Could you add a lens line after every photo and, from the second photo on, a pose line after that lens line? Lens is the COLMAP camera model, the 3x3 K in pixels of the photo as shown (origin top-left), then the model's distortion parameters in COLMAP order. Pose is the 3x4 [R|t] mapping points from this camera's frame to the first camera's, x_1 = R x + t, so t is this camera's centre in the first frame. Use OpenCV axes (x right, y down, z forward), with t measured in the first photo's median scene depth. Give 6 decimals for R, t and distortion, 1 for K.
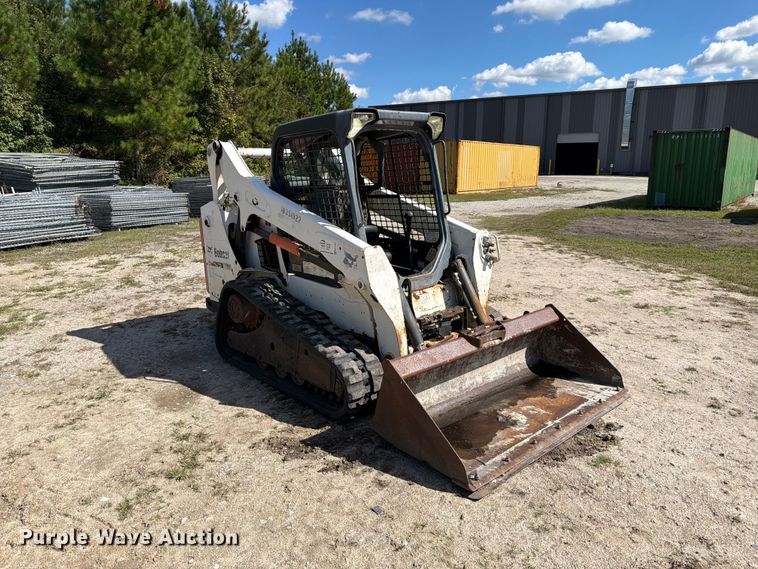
lens RADIAL K [[533.7, 0, 378.9], [0, 533.7, 277.9], [0, 0, 1]] dist [0.059891, -0.076123]
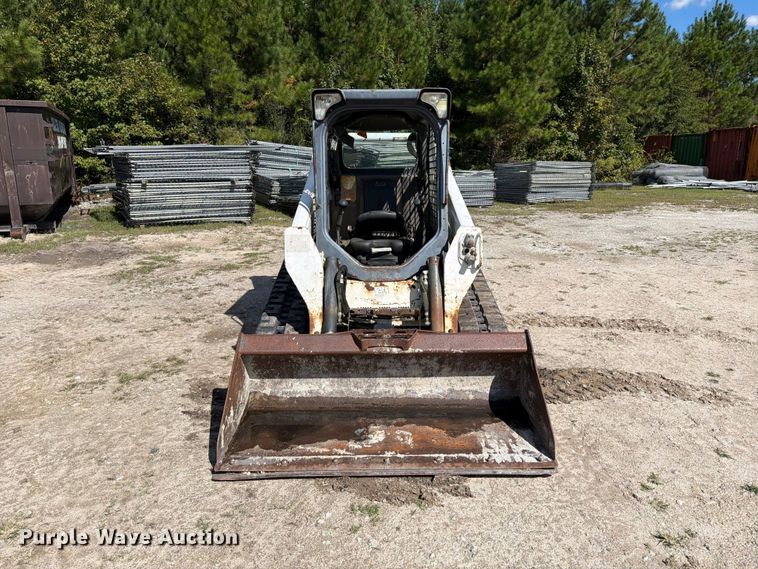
lens RADIAL K [[533.3, 0, 381.6], [0, 533.3, 282.2], [0, 0, 1]] dist [0.049289, -0.056534]
pose [[0.753773, 0.166292, -0.635746, 0.616097], [-0.146617, 0.985623, 0.083973, -0.051089], [0.640570, 0.029914, 0.767317, 0.258049]]
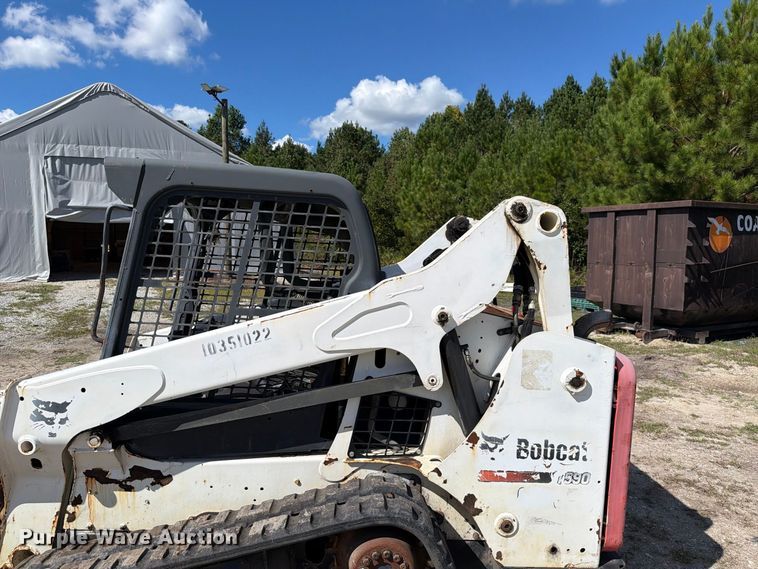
lens RADIAL K [[529.1, 0, 380.2], [0, 529.1, 285.2], [0, 0, 1]] dist [0.055965, -0.071782]
pose [[-0.635537, 0.059677, -0.769761, 0.347148], [-0.163585, 0.963964, 0.209793, -0.322397], [0.754541, 0.259253, -0.602873, 1.479414]]
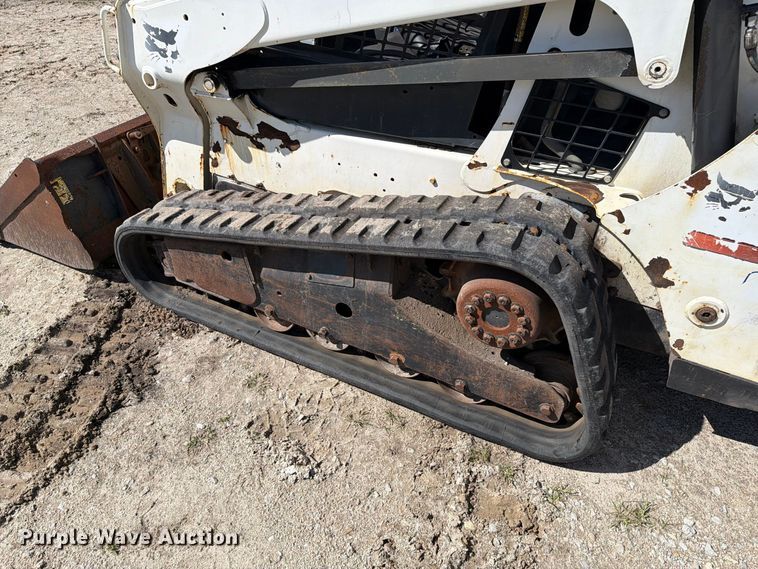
lens RADIAL K [[533.7, 0, 378.9], [0, 533.7, 277.9], [0, 0, 1]] dist [0.059891, -0.076123]
pose [[-0.925608, 0.232788, -0.298427, 0.185828], [-0.078585, 0.653093, 0.753189, -0.270349], [0.370234, 0.720610, -0.586215, 1.431301]]
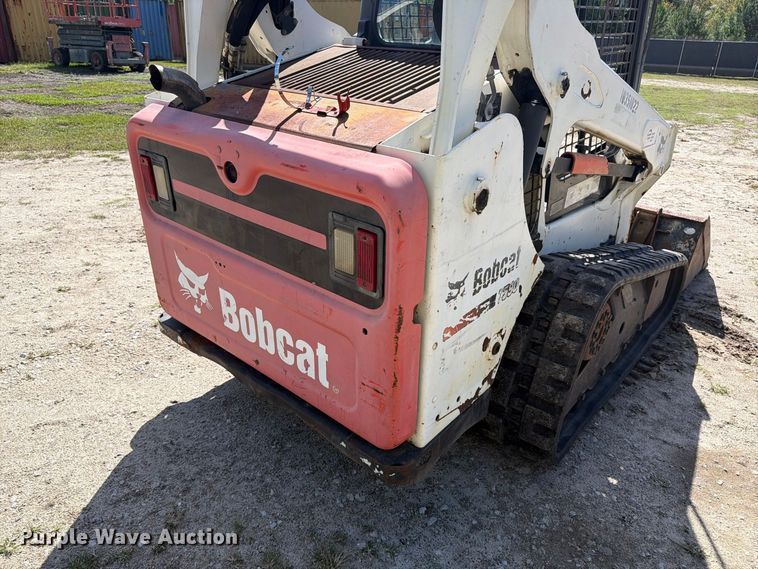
lens RADIAL K [[533.3, 0, 381.6], [0, 533.3, 282.2], [0, 0, 1]] dist [0.049289, -0.056534]
pose [[-0.134876, -0.412974, 0.900700, -0.665944], [0.168056, 0.886302, 0.431539, -0.221961], [-0.976507, 0.209572, -0.050137, 1.222616]]
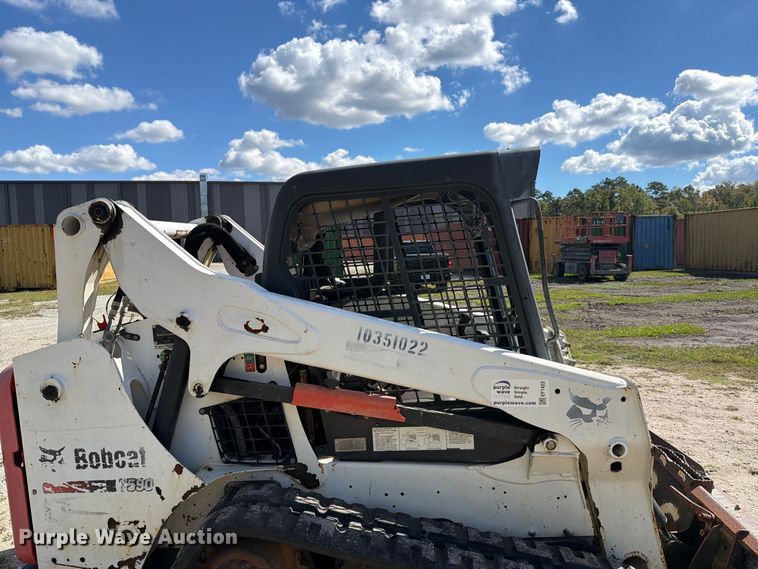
lens RADIAL K [[532.1, 0, 374.2], [0, 532.1, 284.8], [0, 0, 1]] dist [0.063268, -0.088763]
pose [[0.721435, -0.067933, 0.689142, -0.477886], [0.168776, 0.982415, -0.079842, -0.124311], [-0.671600, 0.173912, 0.720214, 0.593343]]
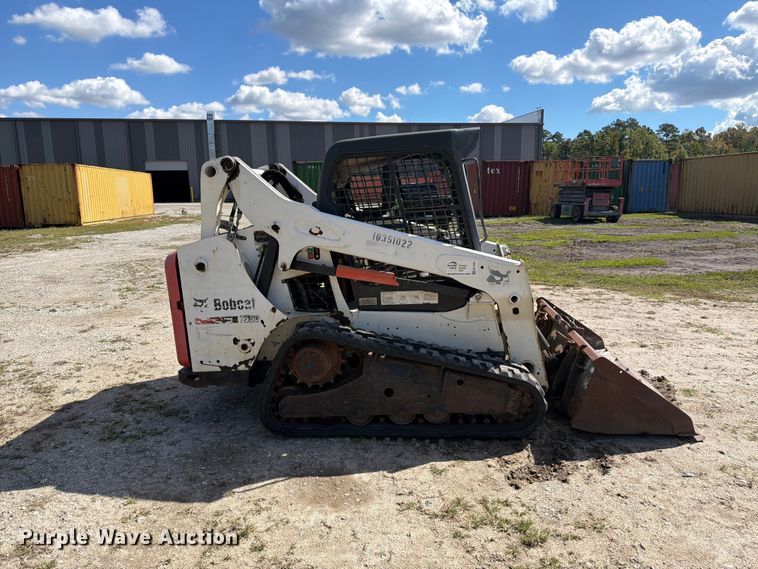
lens RADIAL K [[528.0, 0, 381.1], [0, 528.0, 285.7], [0, 0, 1]] dist [0.089926, -0.127464]
pose [[0.721413, -0.136672, 0.678885, -0.730018], [0.160114, 0.986687, 0.028494, -0.066609], [-0.673741, 0.088143, 0.733692, 0.340969]]
